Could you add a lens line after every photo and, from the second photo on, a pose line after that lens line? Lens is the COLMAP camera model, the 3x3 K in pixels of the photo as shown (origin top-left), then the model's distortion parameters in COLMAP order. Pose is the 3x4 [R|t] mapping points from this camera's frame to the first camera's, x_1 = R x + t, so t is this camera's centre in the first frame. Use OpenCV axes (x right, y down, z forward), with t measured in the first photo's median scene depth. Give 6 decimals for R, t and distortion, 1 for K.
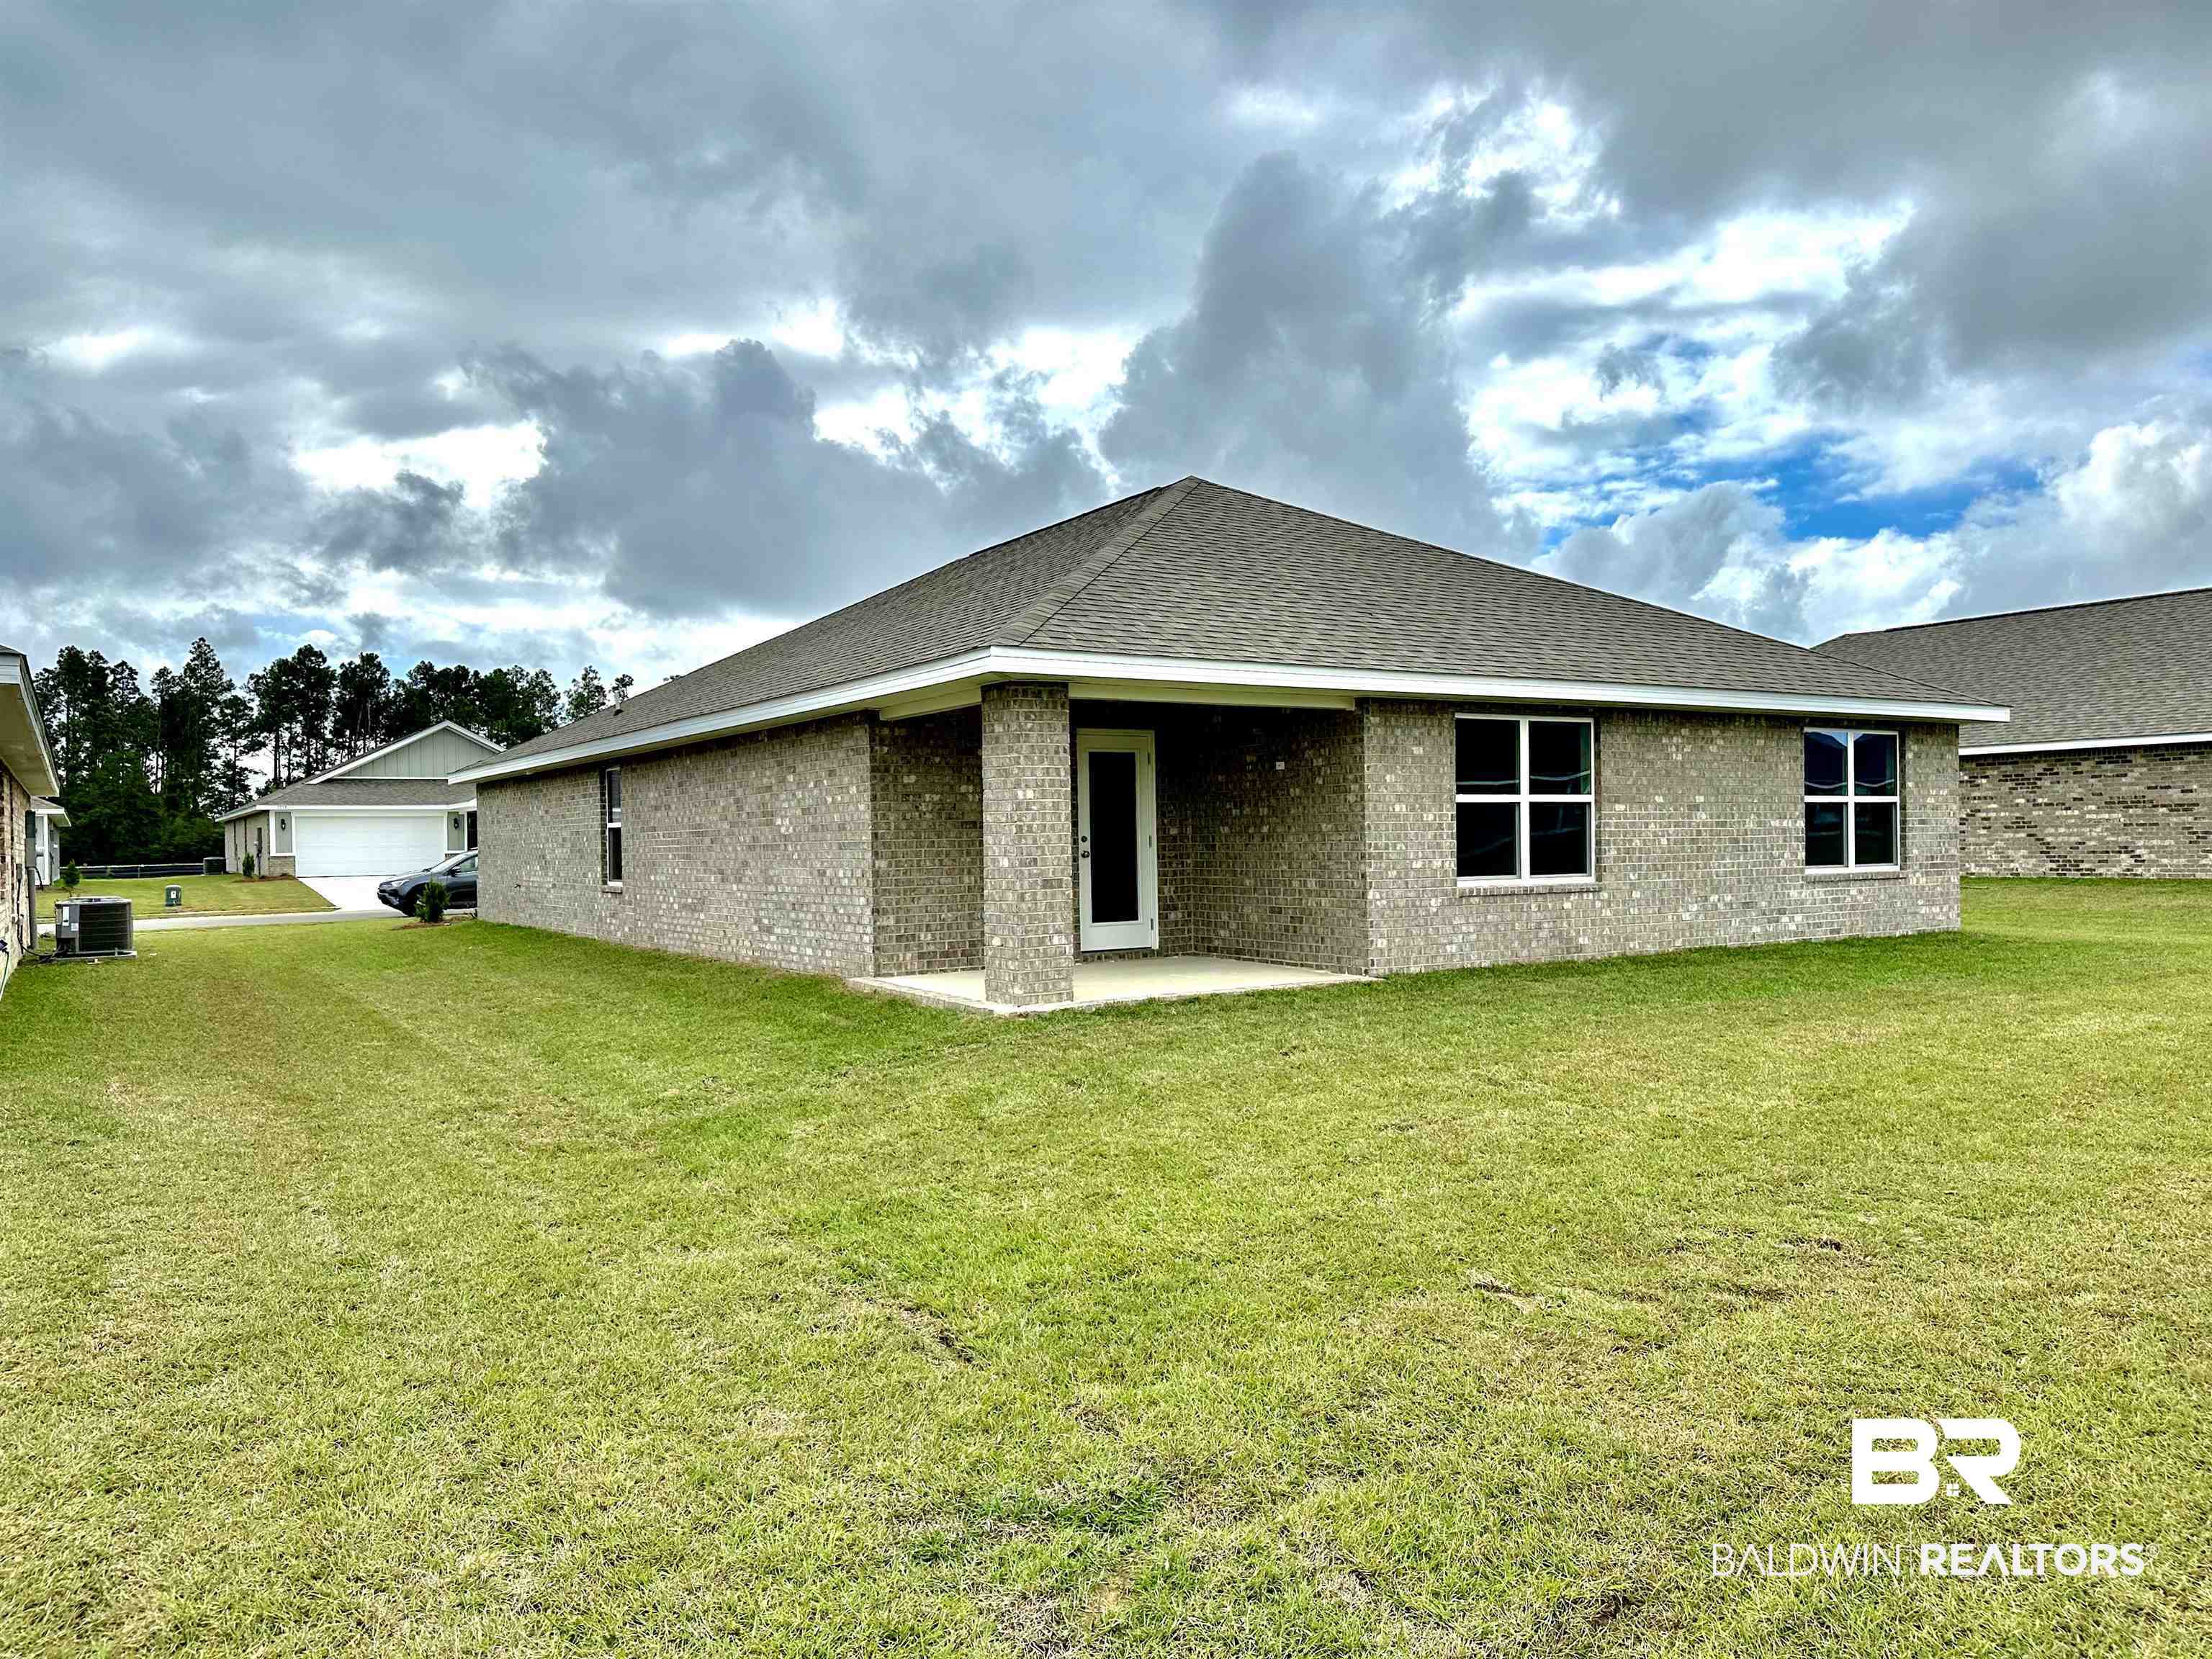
lens RADIAL K [[1560.3, 0, 1126.1], [0, 1560.3, 820.8], [0, 0, 1]] dist [0.074530, -0.086011]
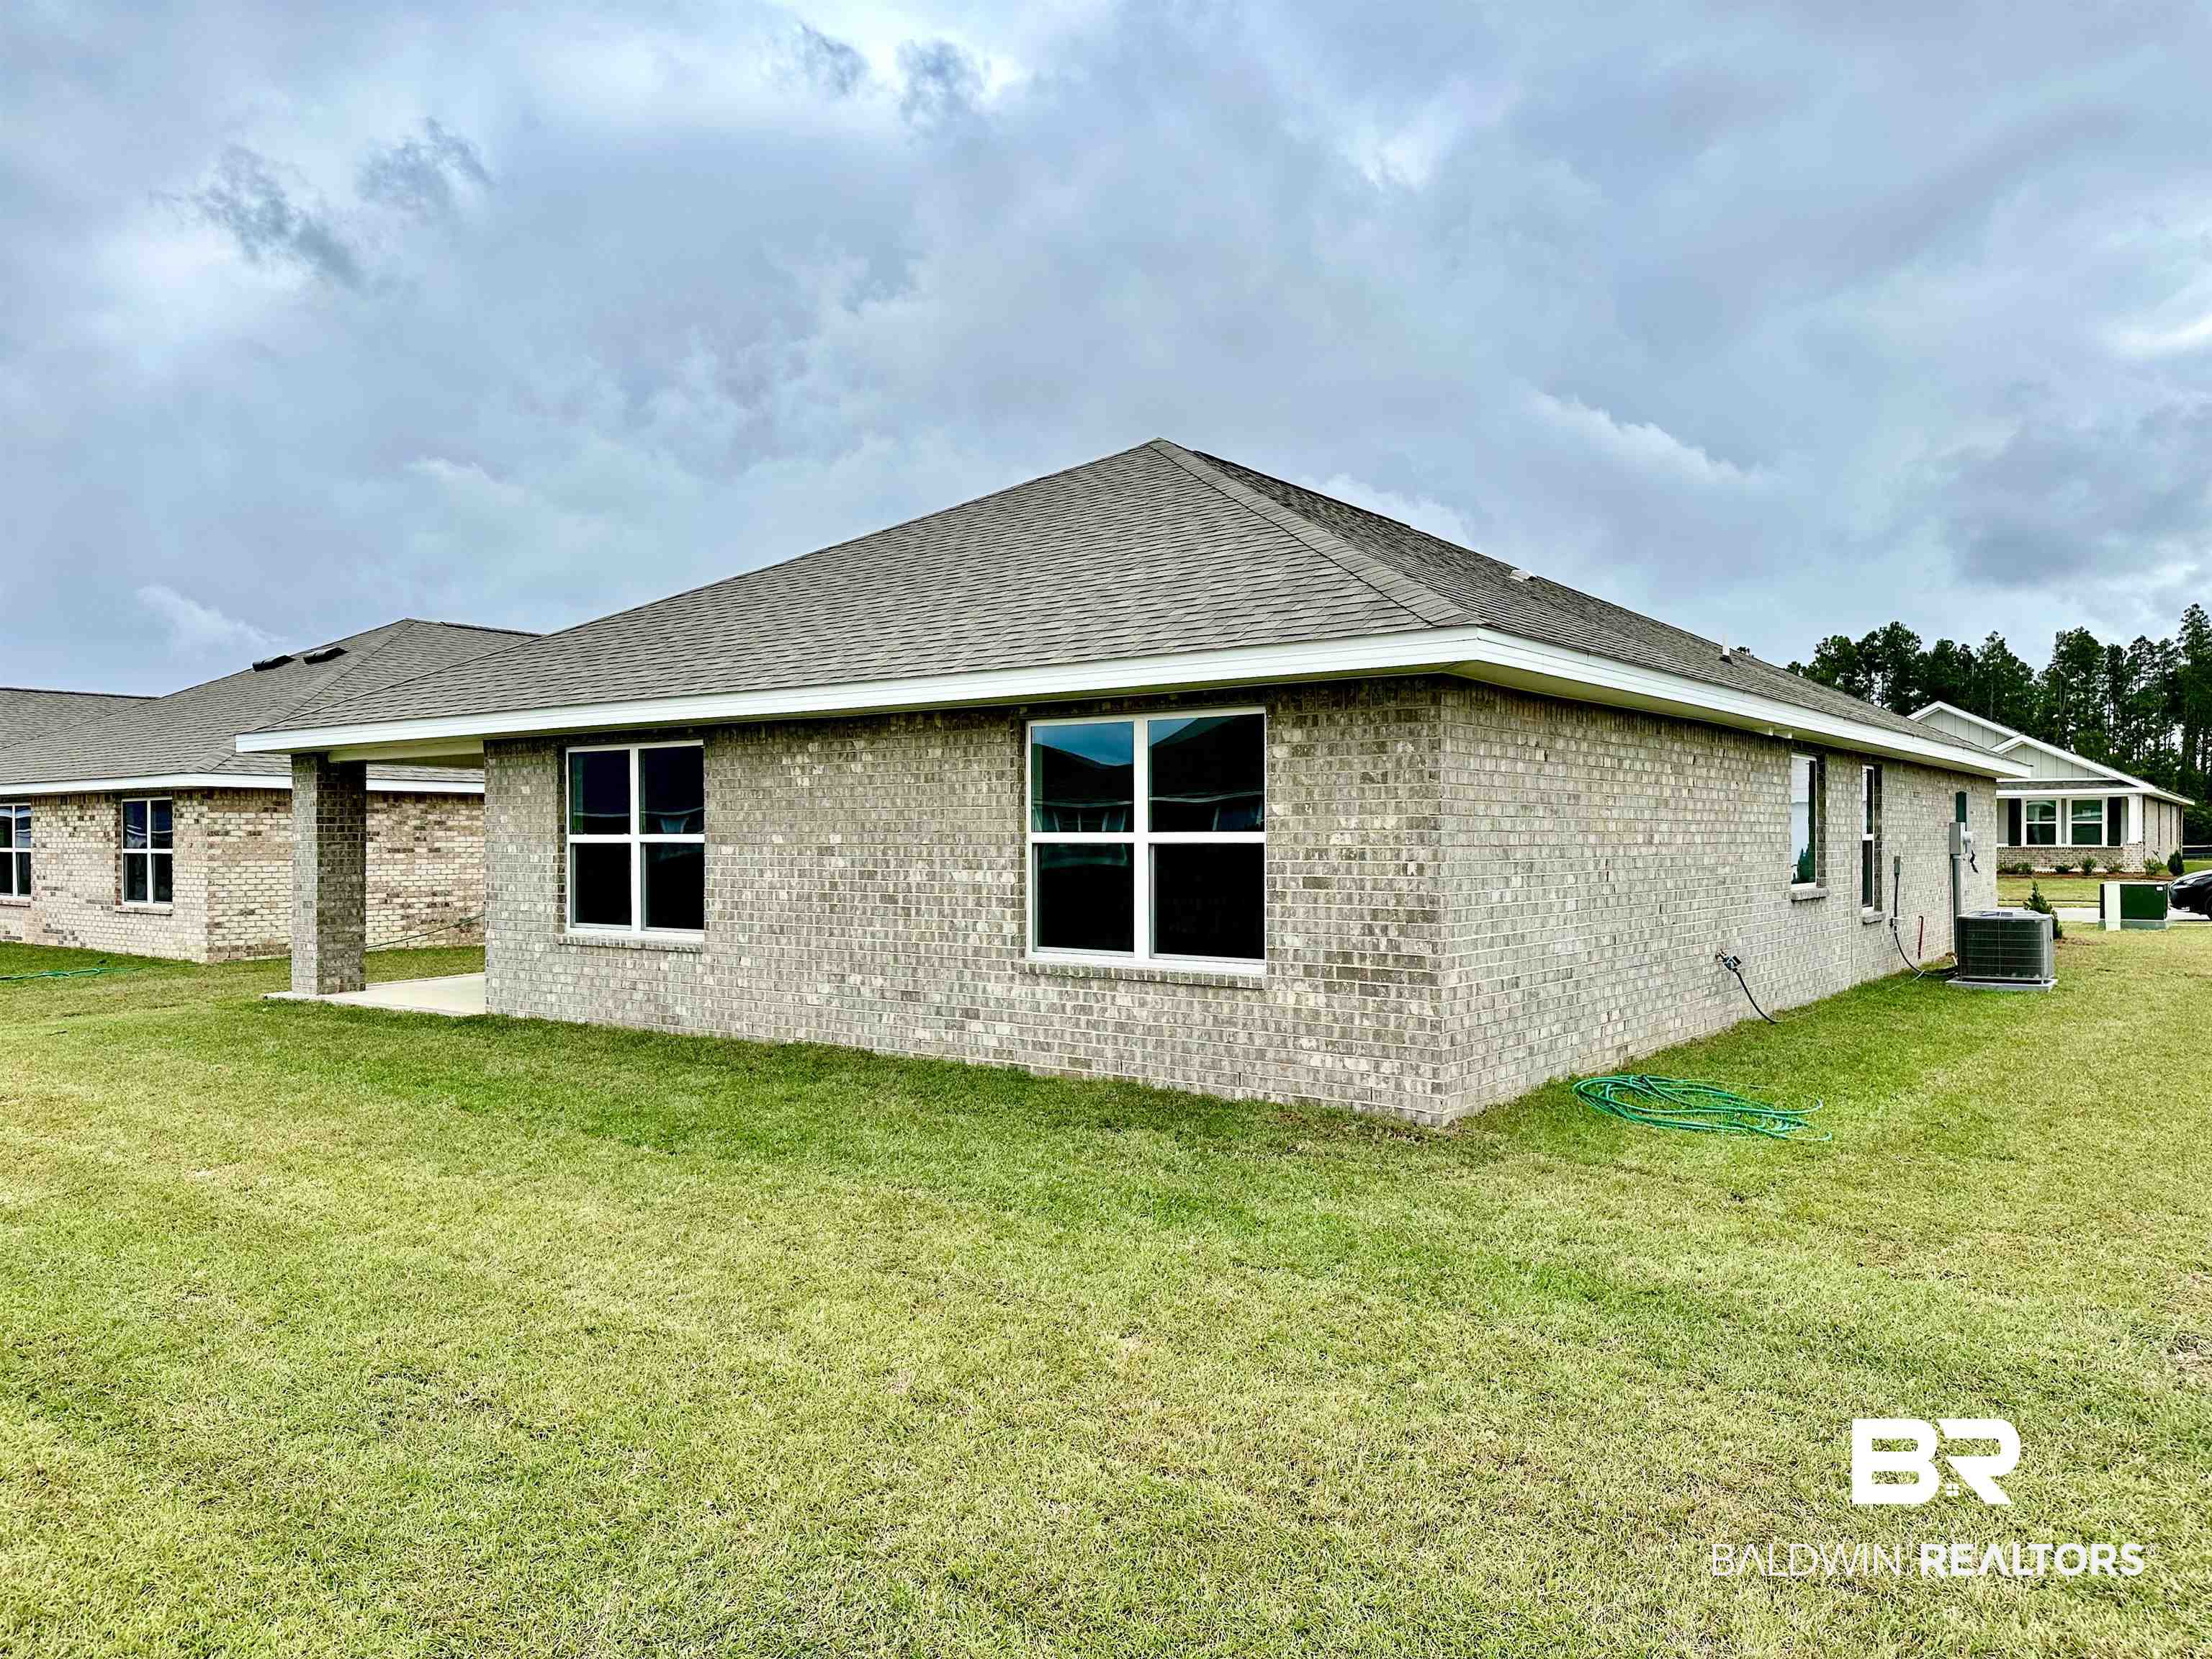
lens RADIAL K [[1560.3, 0, 1172.9], [0, 1560.3, 809.4], [0, 0, 1]] dist [0.074530, -0.086011]
pose [[0.371178, -0.001945, -0.928560, 1.147971], [0.006280, 0.999980, 0.000416, -0.028157], [0.928541, -0.005986, 0.371183, 0.928770]]
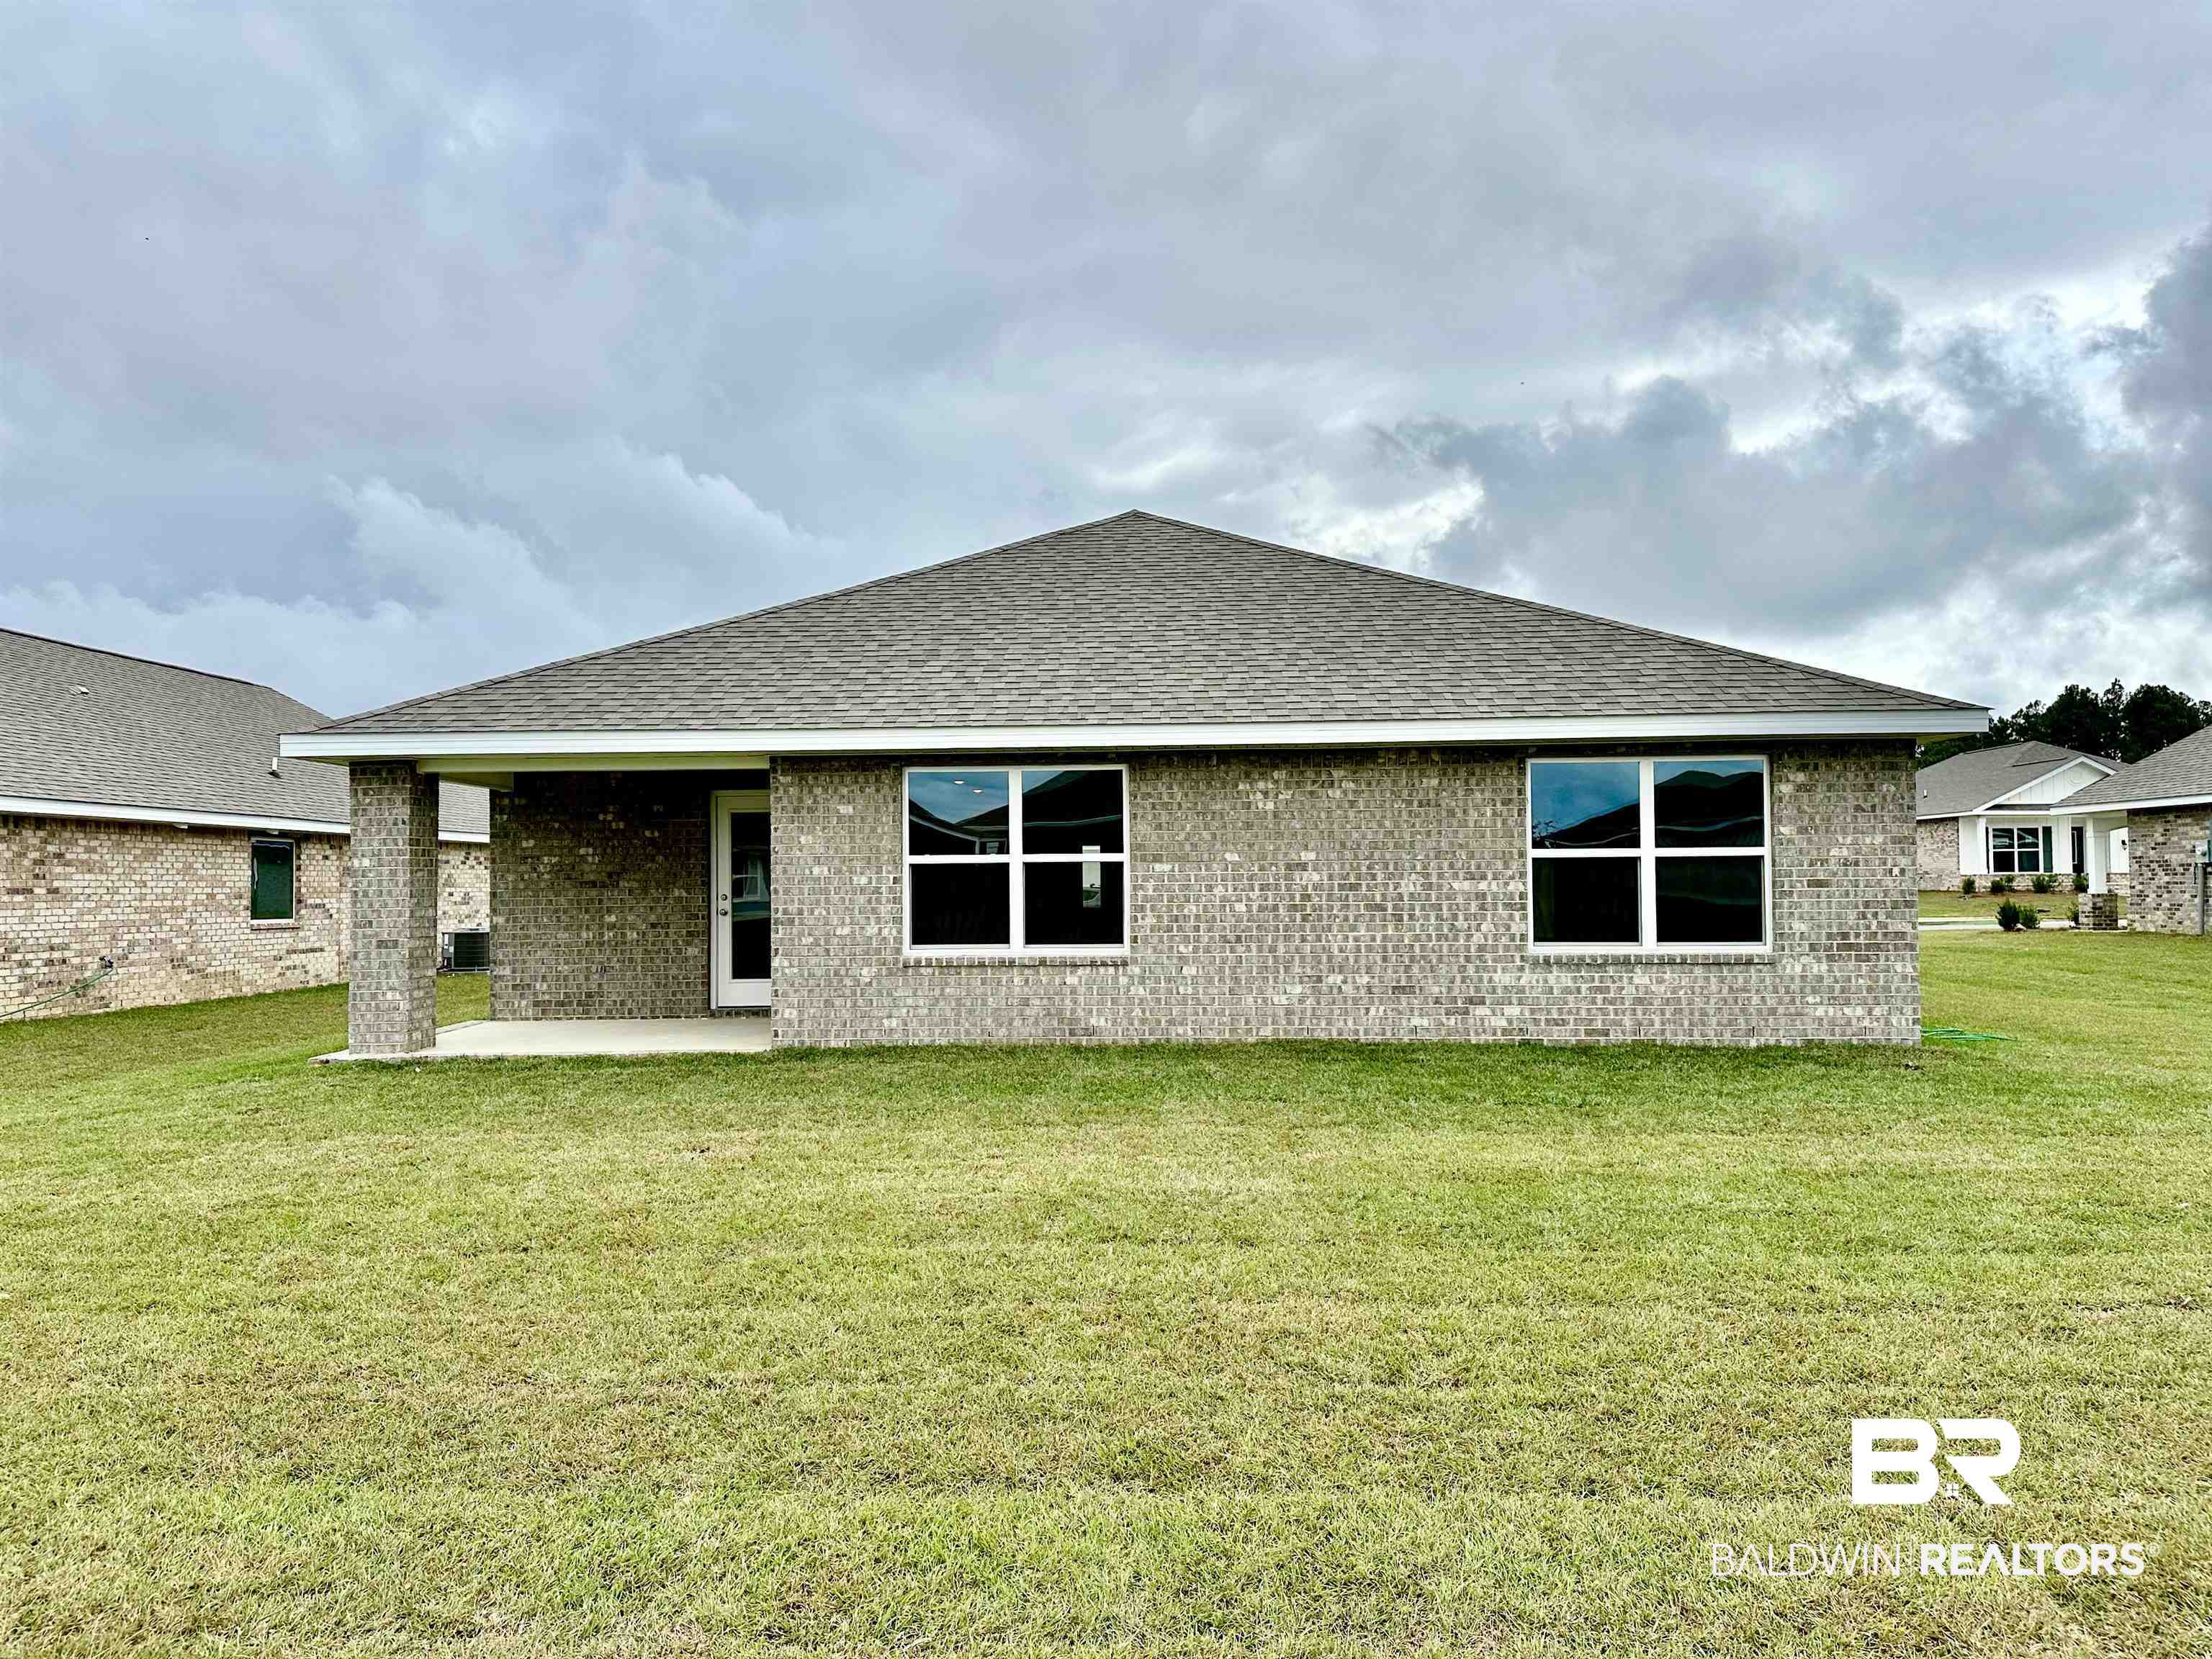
lens RADIAL K [[1560.3, 0, 1142.0], [0, 1560.3, 795.2], [0, 0, 1]] dist [0.074530, -0.086011]
pose [[0.817543, -0.025116, -0.575320, 0.803379], [0.003420, 0.999243, -0.038762, -0.015091], [0.575858, 0.029722, 0.817009, 0.307290]]
